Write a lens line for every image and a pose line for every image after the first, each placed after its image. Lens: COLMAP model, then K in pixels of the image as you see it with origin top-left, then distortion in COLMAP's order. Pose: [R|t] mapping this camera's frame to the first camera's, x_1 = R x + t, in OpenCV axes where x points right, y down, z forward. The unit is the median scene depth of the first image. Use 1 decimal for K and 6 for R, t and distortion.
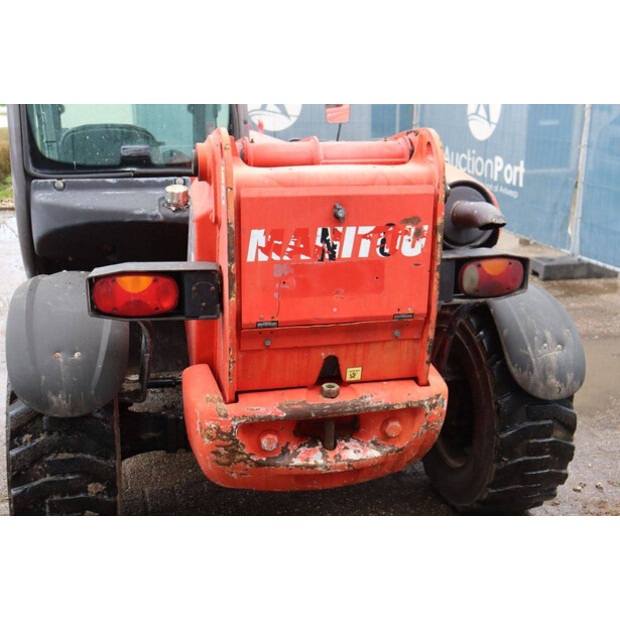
lens RADIAL K [[788.5, 0, 308.3], [0, 788.5, 305.6], [0, 0, 1]] dist [0.030067, 0.000000]
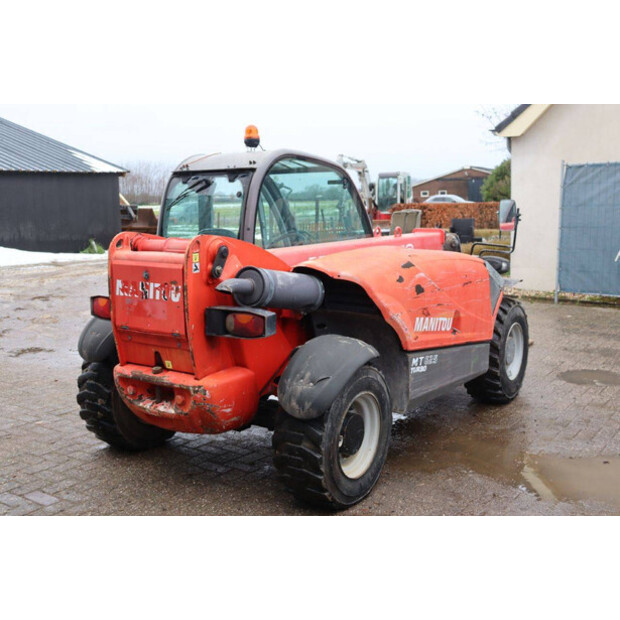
lens RADIAL K [[754.5, 0, 286.1], [0, 754.5, 304.2], [0, 0, 1]] dist [0.030710, 0.000000]
pose [[0.639688, 0.096835, -0.762510, 1.665254], [-0.186748, 0.981887, -0.031973, -0.049528], [0.745603, 0.162850, 0.646186, 0.047824]]
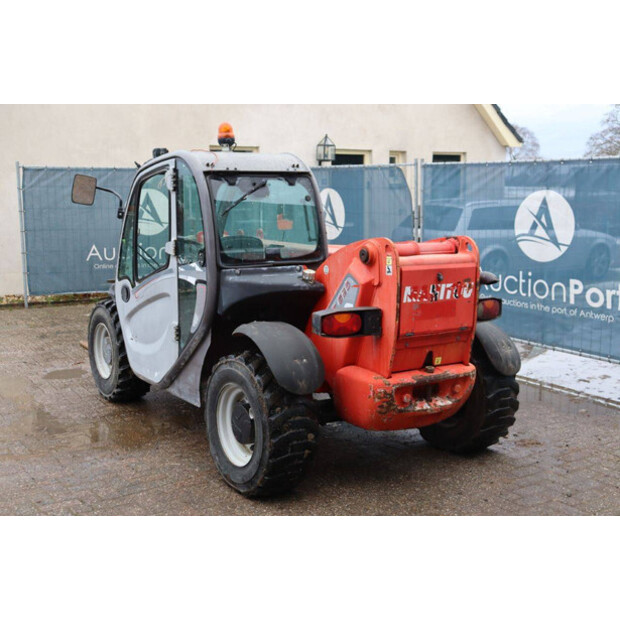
lens RADIAL K [[788.5, 0, 310.8], [0, 788.5, 305.6], [0, 0, 1]] dist [0.030067, 0.000000]
pose [[0.942456, -0.046784, 0.331041, -0.930309], [0.086782, 0.990455, -0.107088, 0.141448], [-0.322871, 0.129654, 0.937520, -0.780964]]
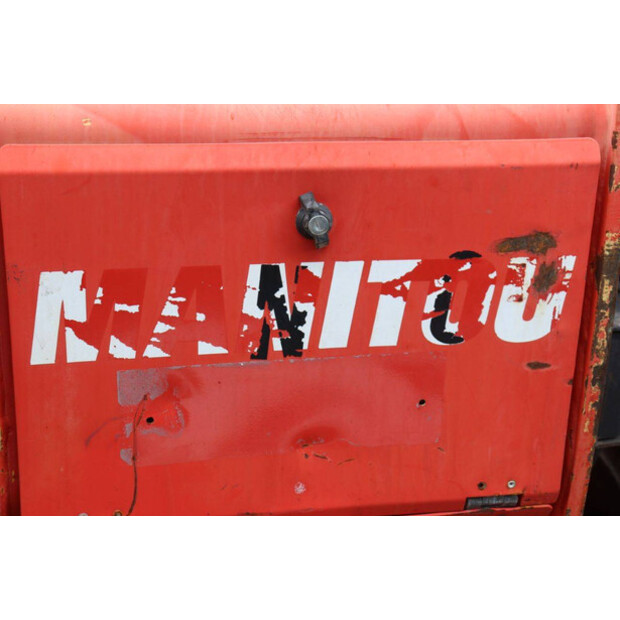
lens RADIAL K [[1063.1, 0, 307.1], [0, 1063.1, 310.8], [0, 0, 1]] dist [0.190719, 0.000000]
pose [[0.999618, 0.021011, -0.017936, 0.044159], [-0.019944, 0.998131, 0.057763, -0.102812], [0.019117, -0.057384, 0.998169, 0.530984]]
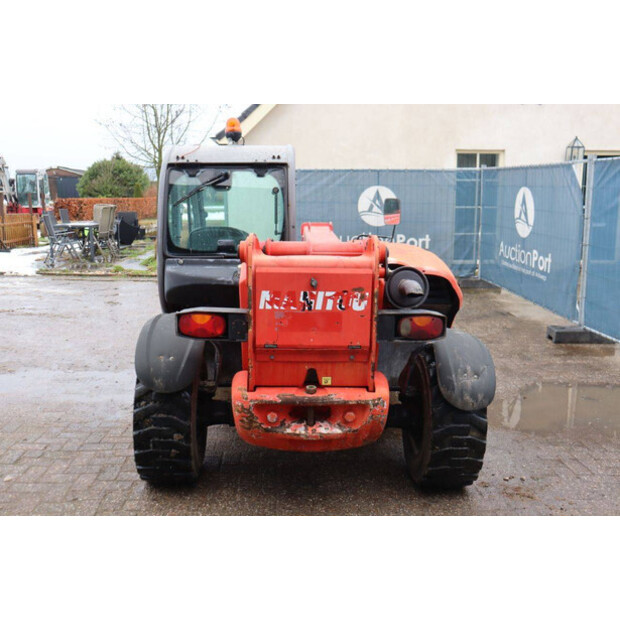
lens RADIAL K [[618.1, 0, 300.7], [0, 618.1, 304.4], [0, 0, 1]] dist [-0.069076, 0.000000]
pose [[0.975370, 0.045336, -0.215864, 0.295145], [-0.063516, 0.994925, -0.078038, 0.034119], [0.211230, 0.089827, 0.973300, -0.301320]]
